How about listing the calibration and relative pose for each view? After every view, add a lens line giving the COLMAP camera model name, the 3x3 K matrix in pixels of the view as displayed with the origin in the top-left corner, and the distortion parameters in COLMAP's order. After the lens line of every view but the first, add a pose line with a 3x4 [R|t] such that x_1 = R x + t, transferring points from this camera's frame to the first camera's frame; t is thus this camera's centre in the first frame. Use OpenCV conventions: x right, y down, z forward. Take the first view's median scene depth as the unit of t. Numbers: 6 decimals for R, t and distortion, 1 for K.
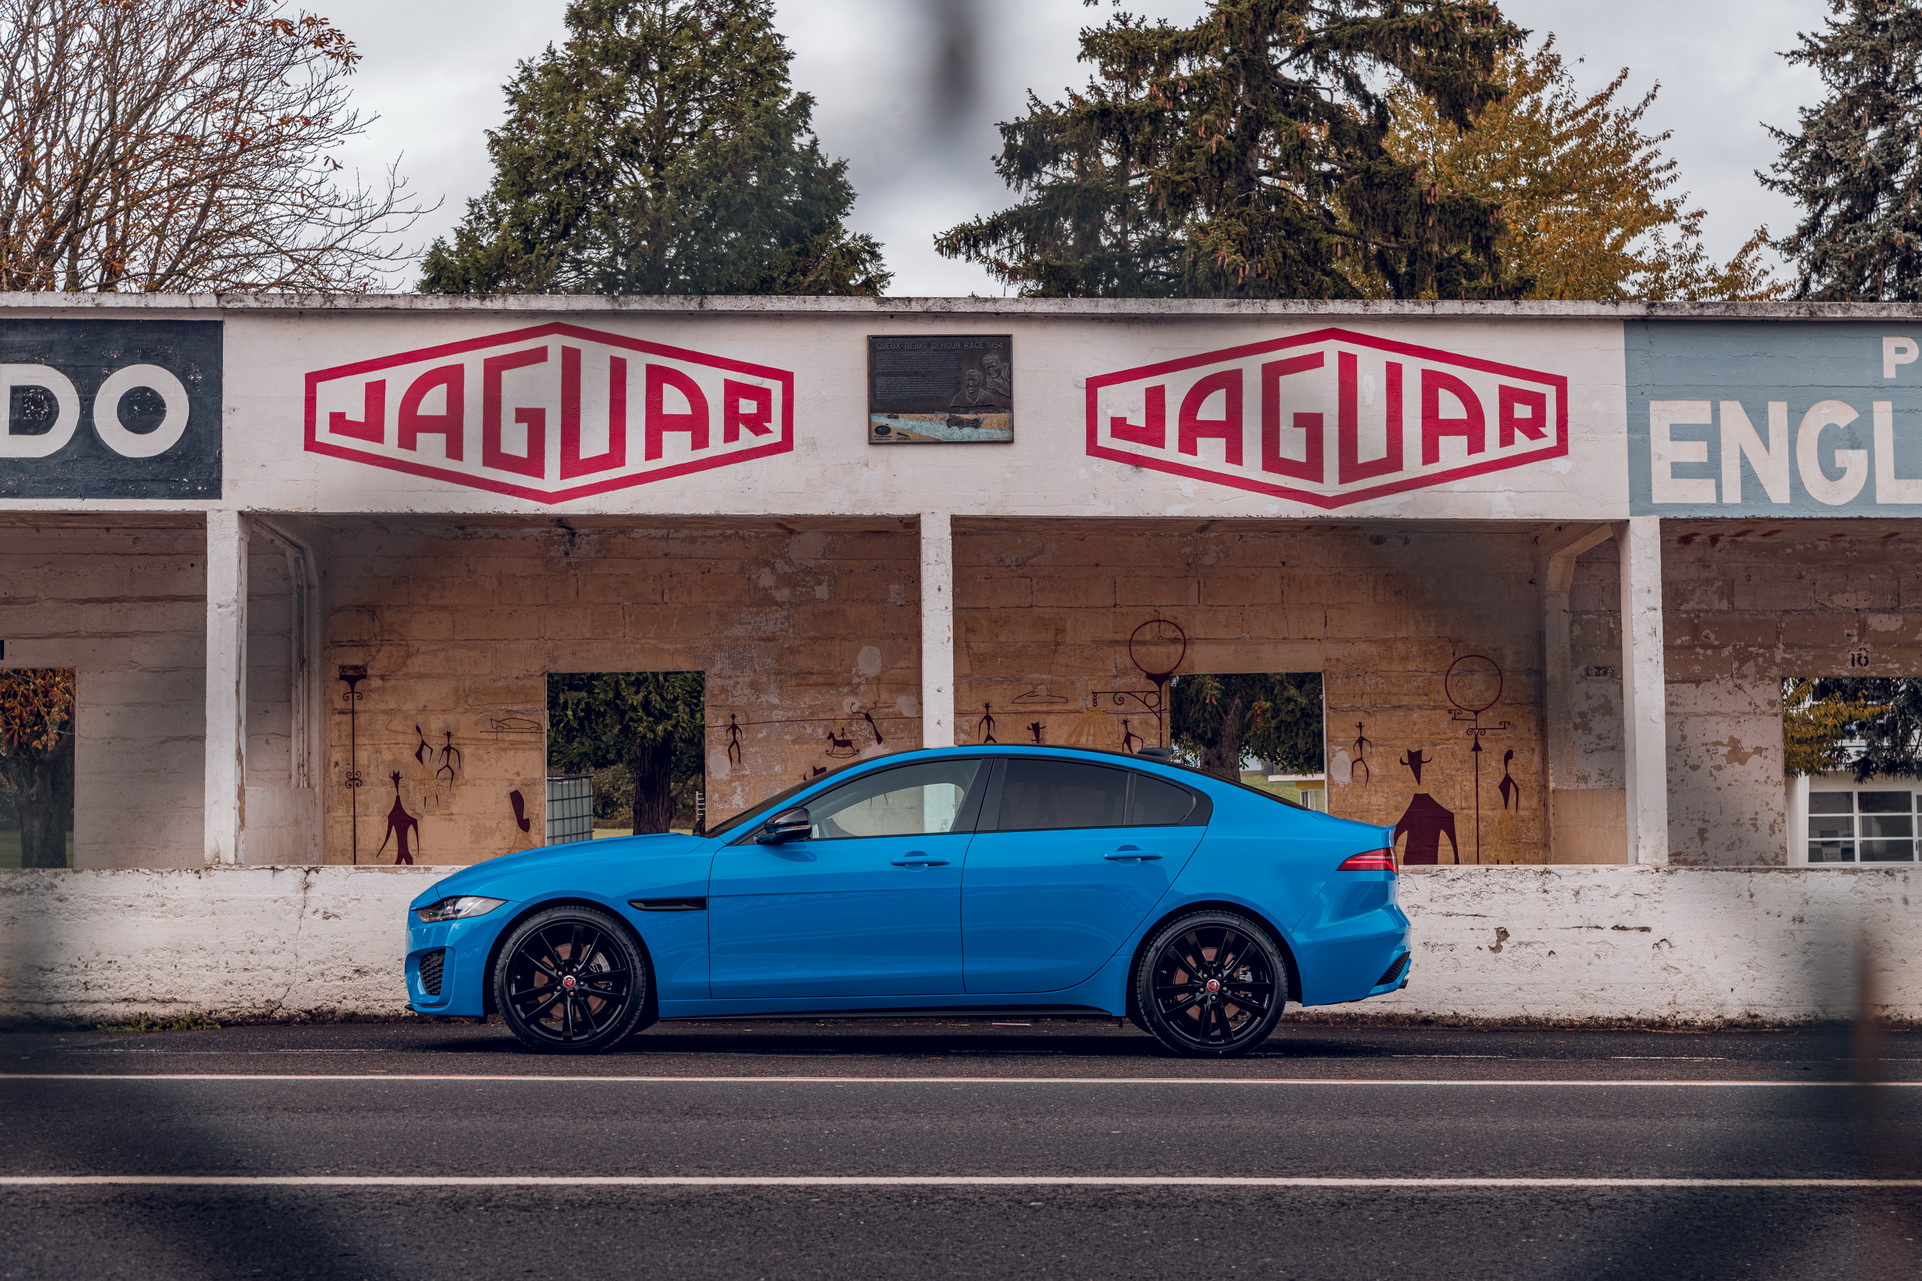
lens RADIAL K [[2792.1, 0, 963.4], [0, 2792.1, 596.0], [0, 0, 1]] dist [0.013908, -0.044587]
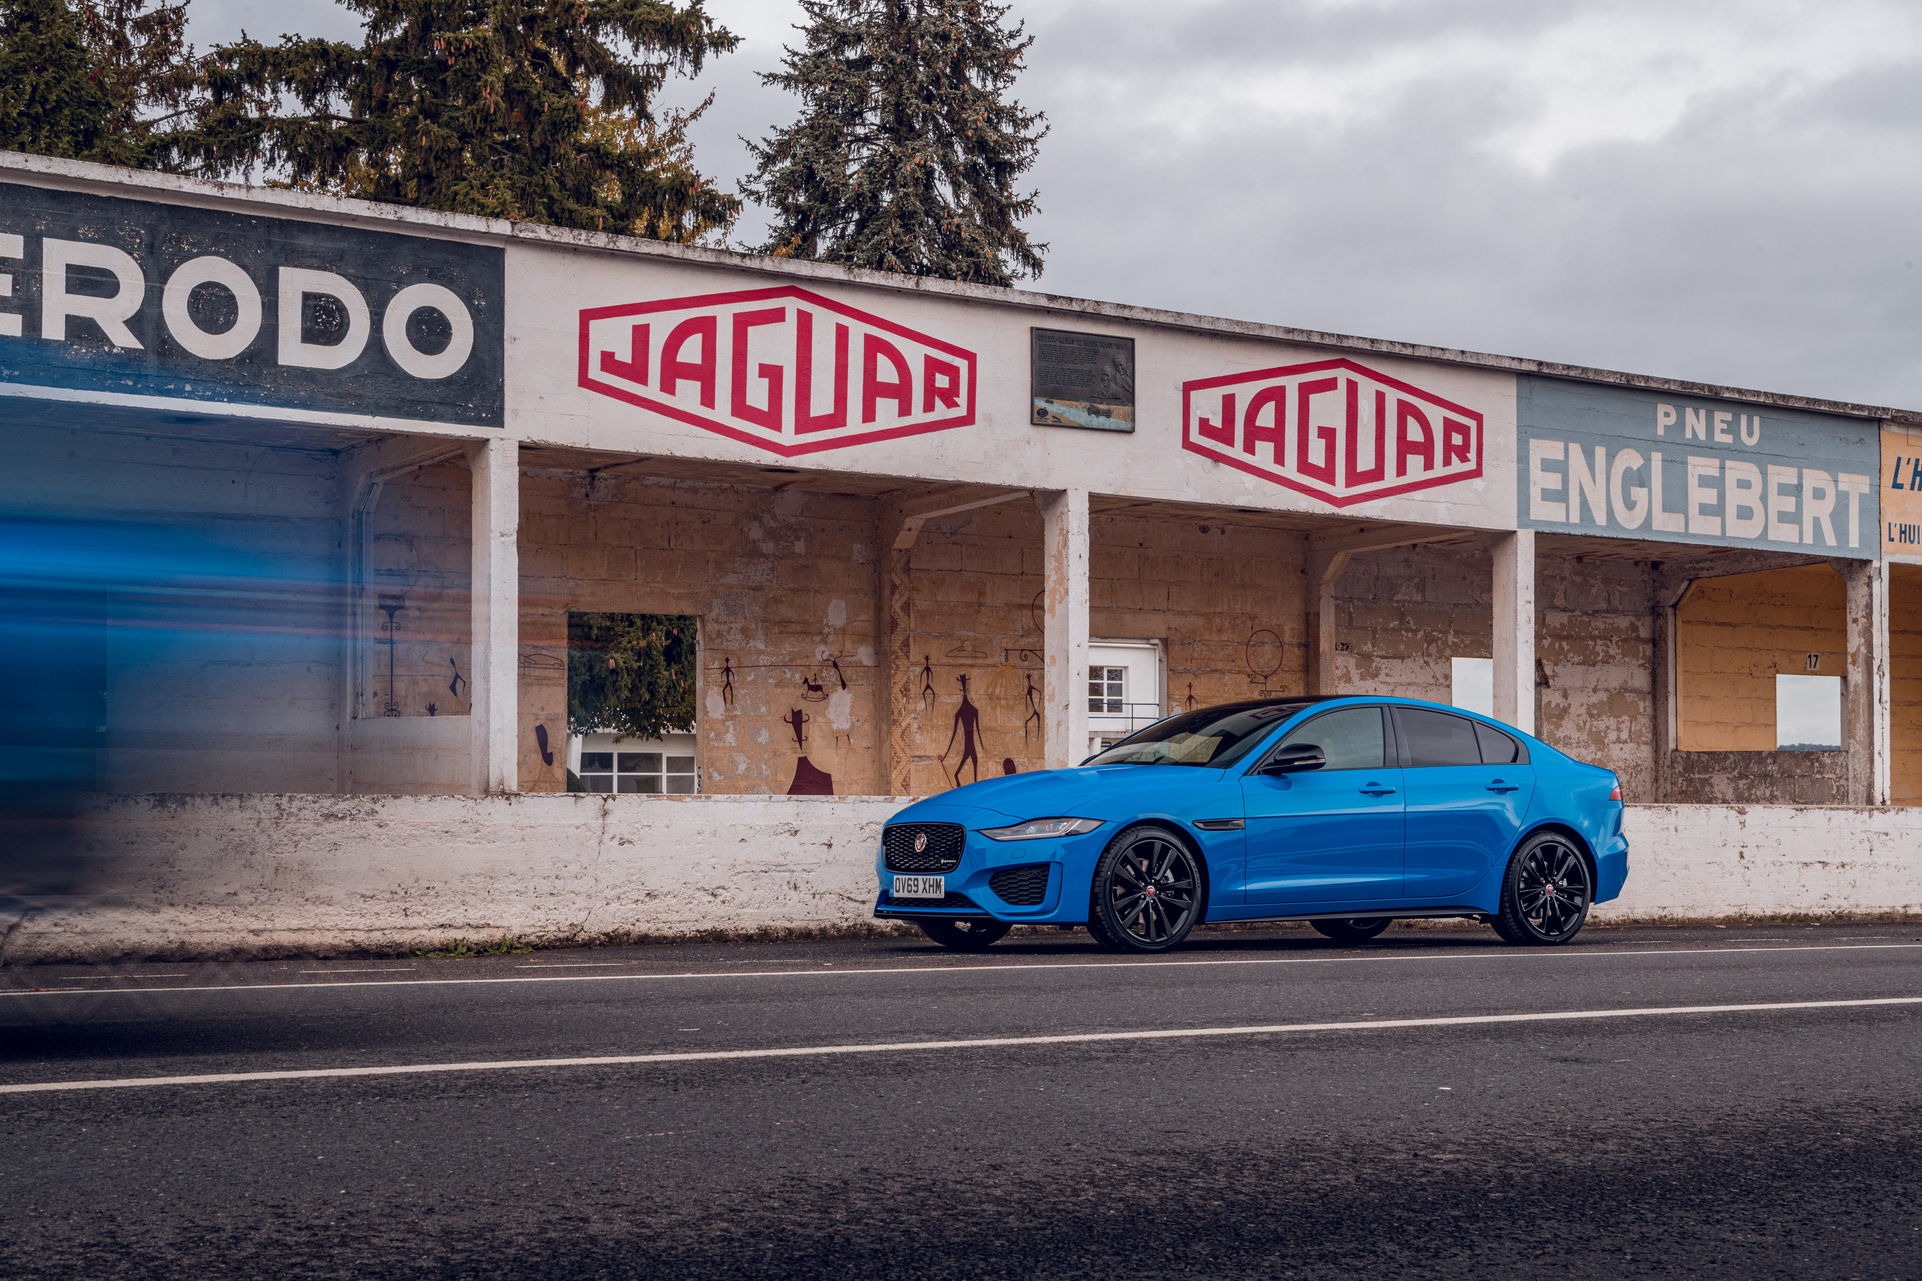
lens RADIAL K [[2834.2, 0, 991.7], [0, 2834.2, 691.9], [0, 0, 1]] dist [0.014742, -0.095238]
pose [[0.832245, 0.027770, 0.553712, -0.672219], [-0.054324, 0.998023, 0.031597, 0.017922], [-0.551740, -0.056376, 0.832108, 0.053391]]
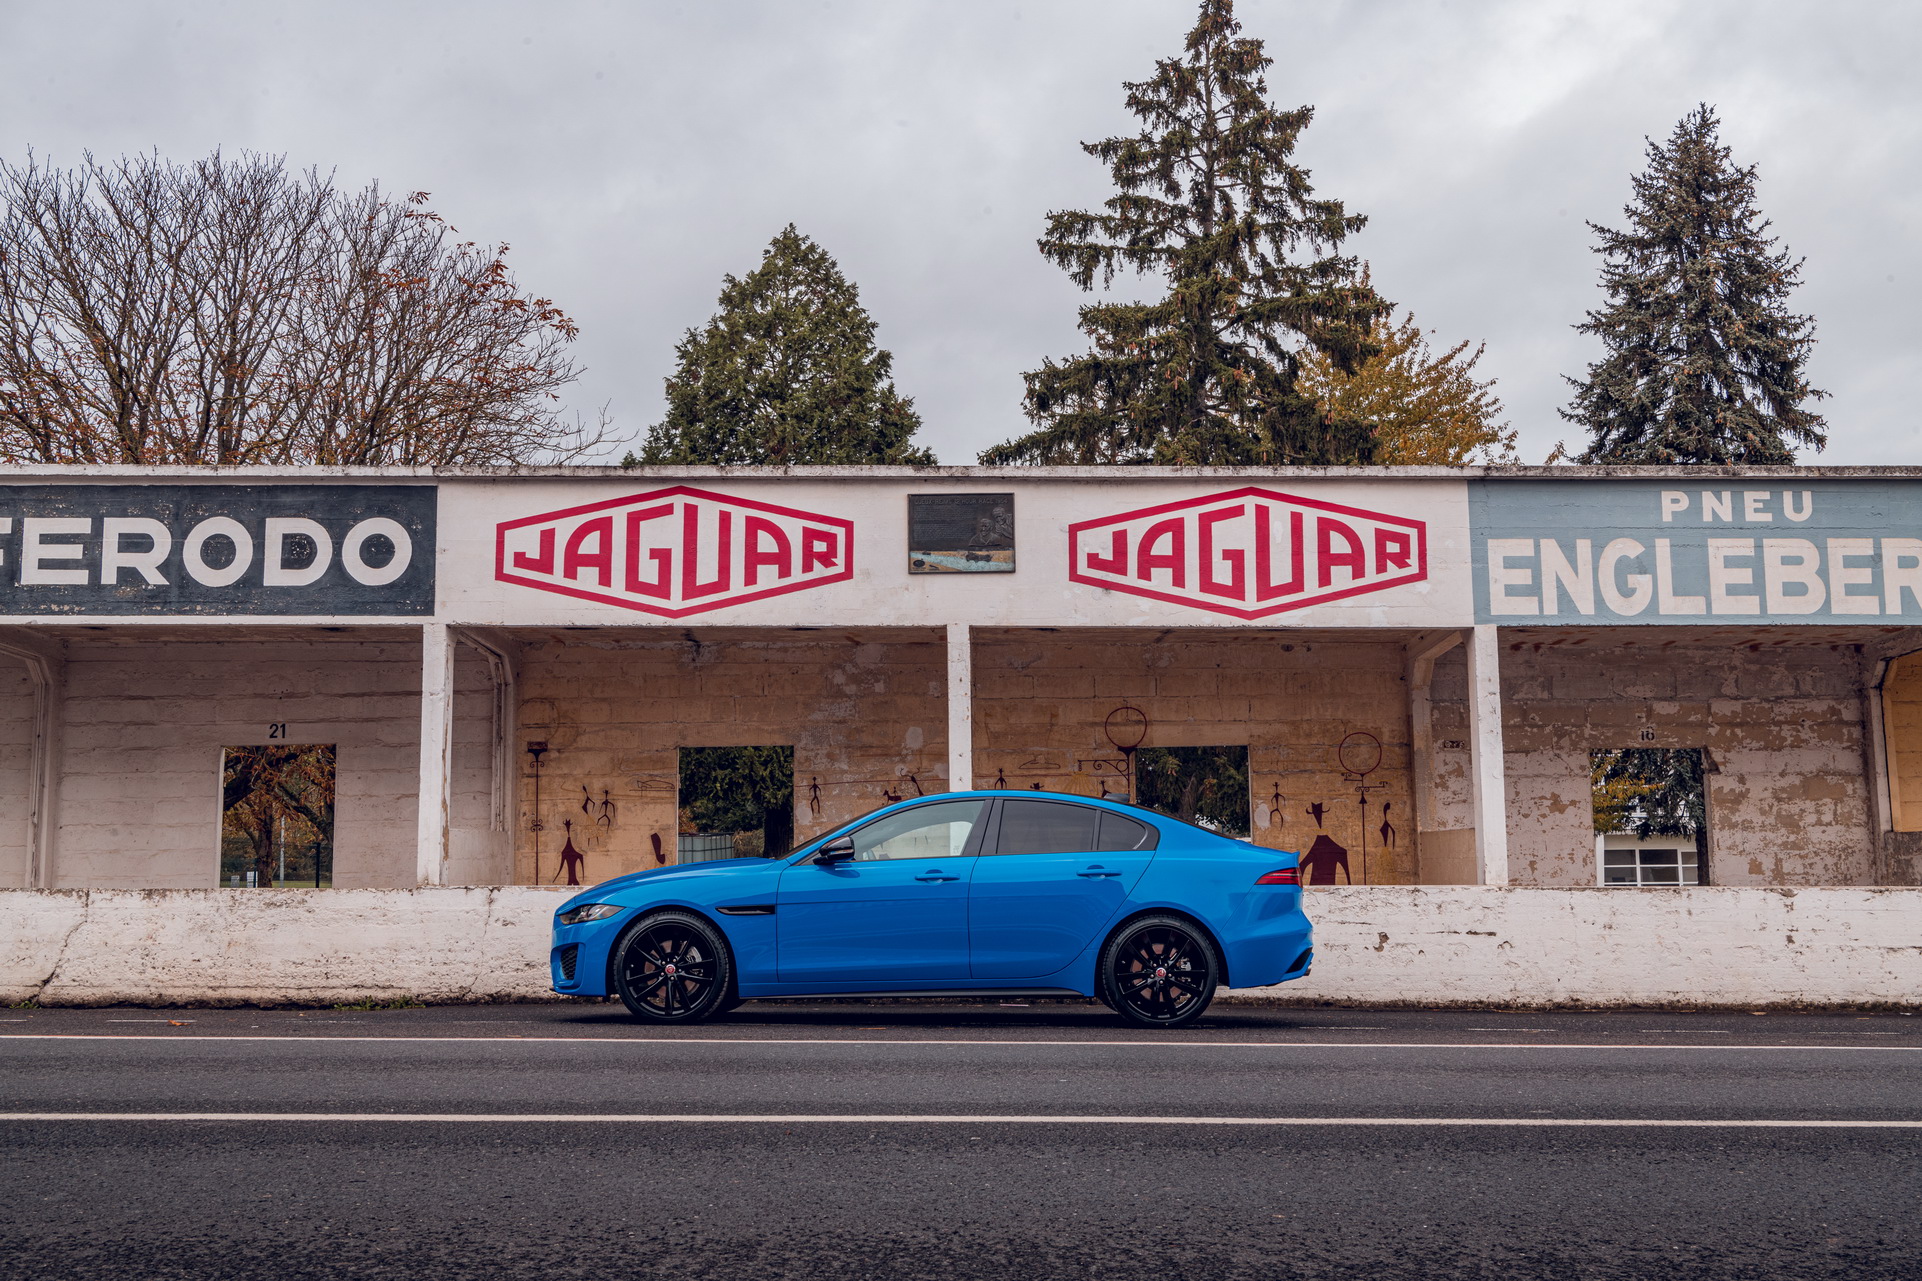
lens RADIAL K [[1912.3, 0, 962.3], [0, 1912.3, 609.8], [0, 0, 1]] dist [0.018012, -0.029000]
pose [[0.999648, -0.004085, -0.026202, 0.016424], [0.002567, 0.998330, -0.057715, 0.016847], [0.026394, 0.057627, 0.997989, 0.073597]]
